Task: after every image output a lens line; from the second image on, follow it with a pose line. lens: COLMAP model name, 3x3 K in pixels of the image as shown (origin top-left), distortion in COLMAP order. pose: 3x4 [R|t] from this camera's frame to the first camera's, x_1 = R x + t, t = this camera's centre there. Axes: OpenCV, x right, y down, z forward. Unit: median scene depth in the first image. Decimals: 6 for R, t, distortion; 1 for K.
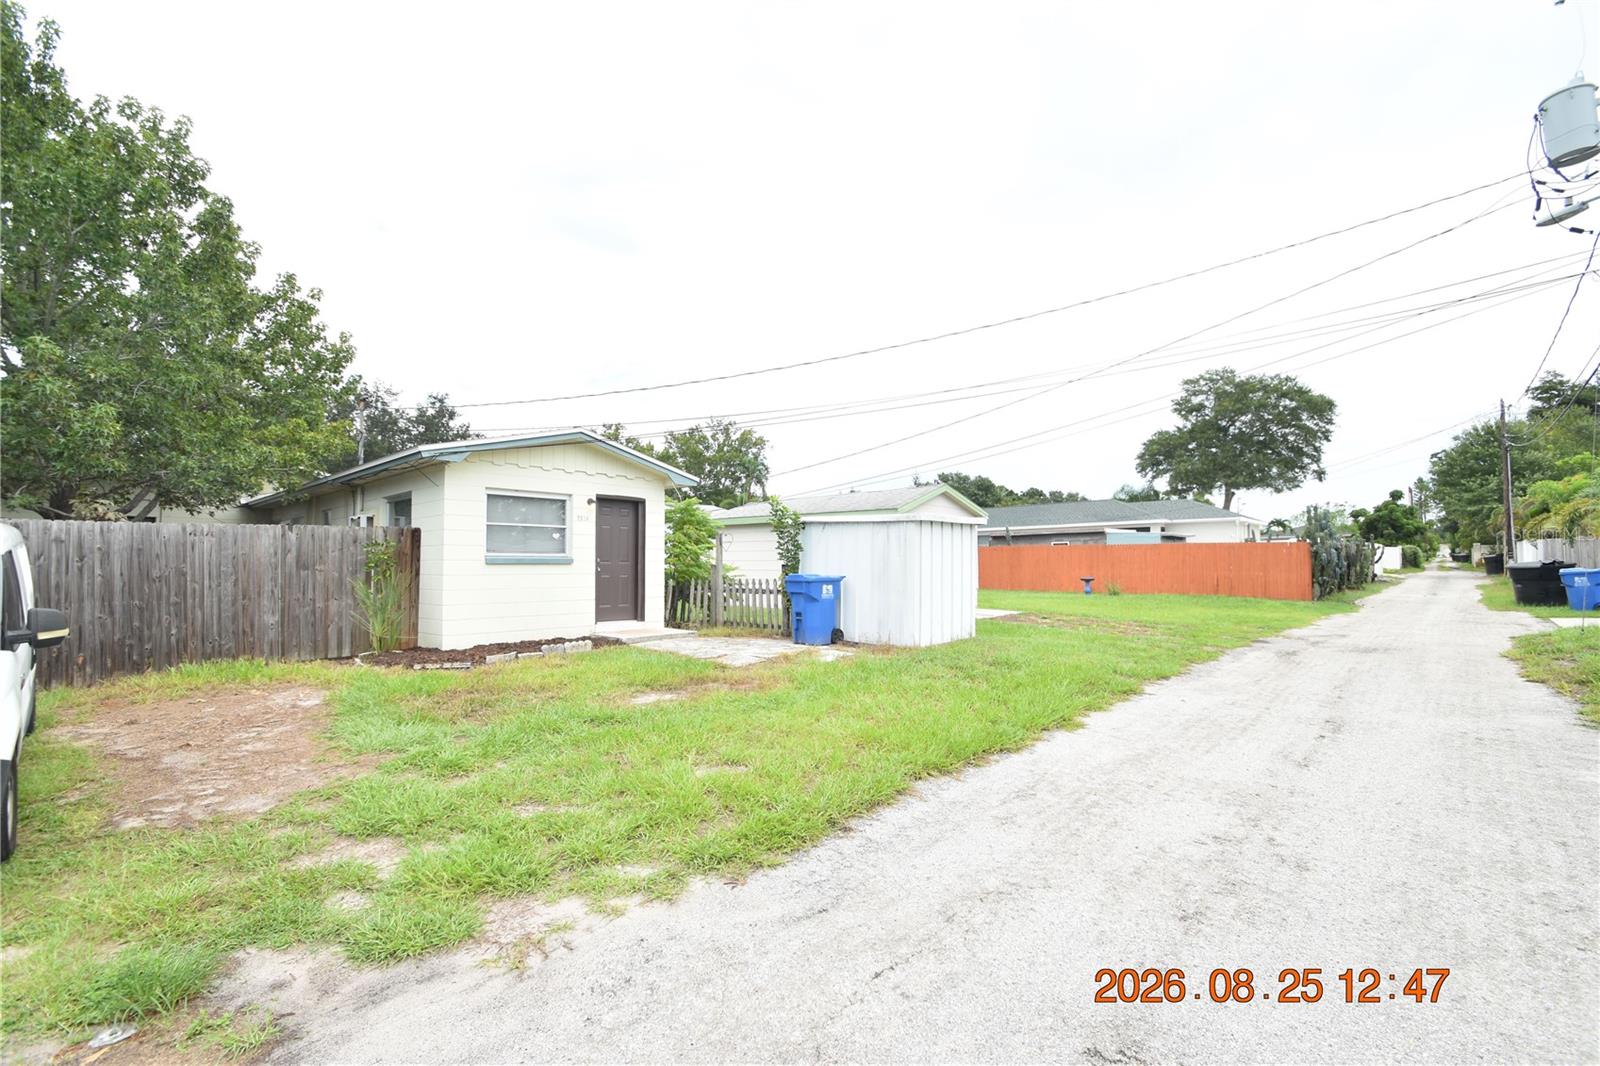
lens RADIAL K [[702.6, 0, 800.0], [0, 702.6, 533.0], [0, 0, 1]] dist [-0.003001, -0.000427]
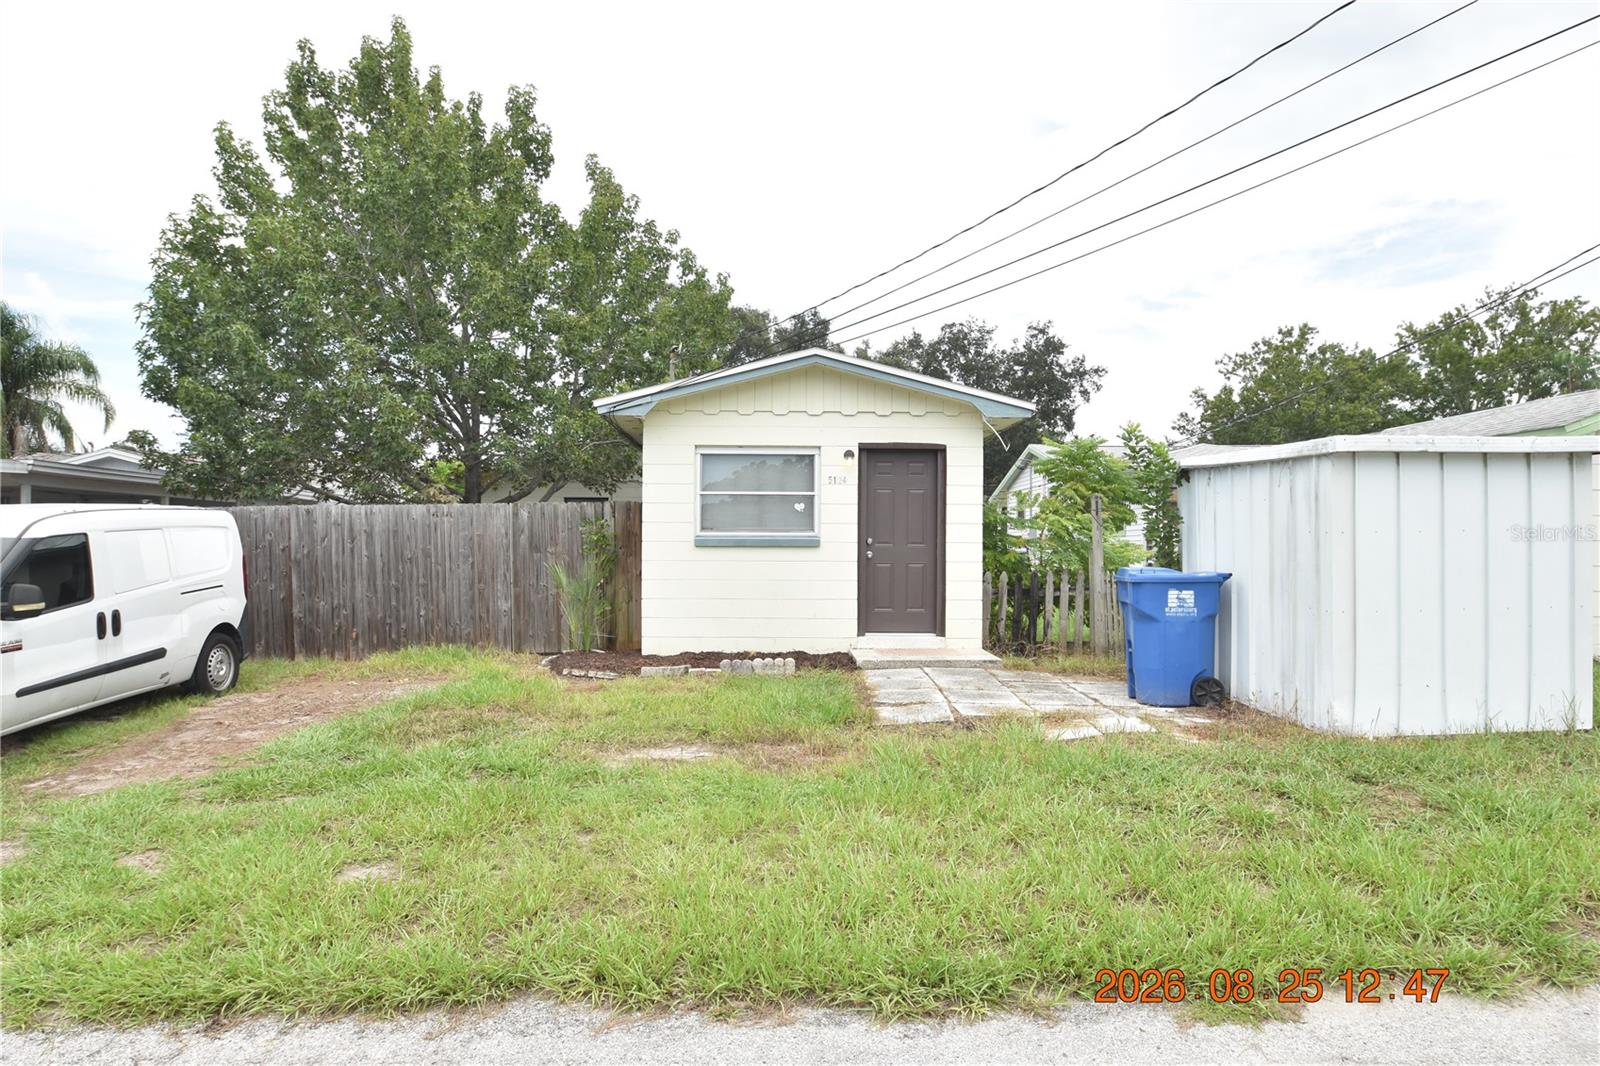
lens RADIAL K [[987.4, 0, 800.0], [0, 987.4, 533.0], [0, 0, 1]] dist [-0.025018, 0.000512]
pose [[0.693414, -0.005829, -0.720516, 0.394369], [0.028397, 0.999411, 0.019244, 0.012011], [0.719980, -0.033804, 0.693171, 0.337977]]
